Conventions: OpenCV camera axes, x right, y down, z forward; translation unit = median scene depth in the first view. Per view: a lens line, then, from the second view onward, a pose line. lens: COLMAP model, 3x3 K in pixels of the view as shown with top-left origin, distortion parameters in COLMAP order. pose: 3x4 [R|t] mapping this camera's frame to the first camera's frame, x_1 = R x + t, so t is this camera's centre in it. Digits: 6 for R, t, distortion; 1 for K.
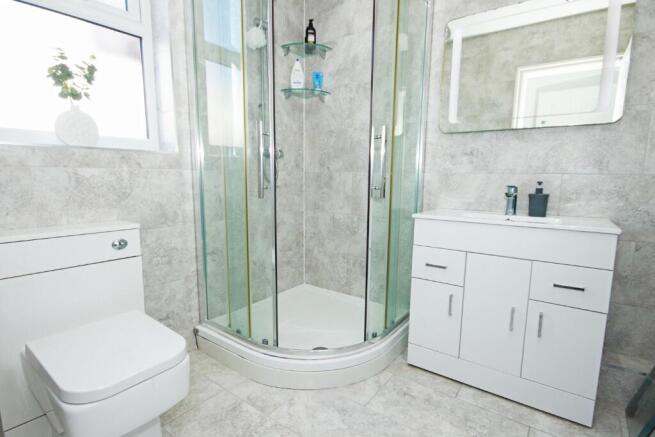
lens RADIAL K [[313.3, 0, 326.2], [0, 313.3, 218.9], [0, 0, 1]] dist [-0.001212, -0.000151]
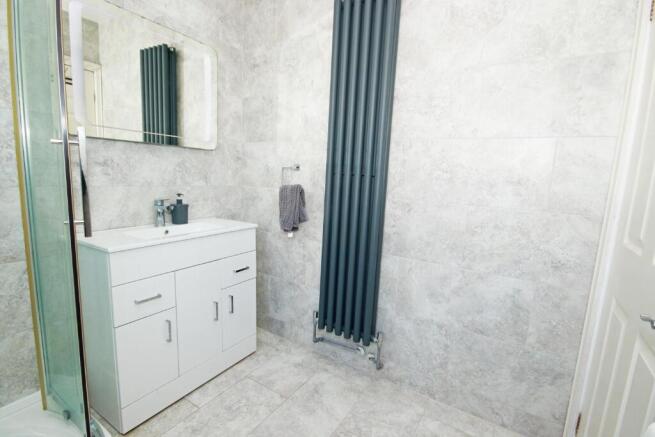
lens RADIAL K [[313.3, 0, 326.3], [0, 313.3, 218.7], [0, 0, 1]] dist [-0.001212, -0.000151]
pose [[-0.038280, -0.153768, 0.987365, -0.488980], [0.095231, 0.983031, 0.156786, -0.157343], [-0.994719, 0.100029, -0.022987, 0.496028]]
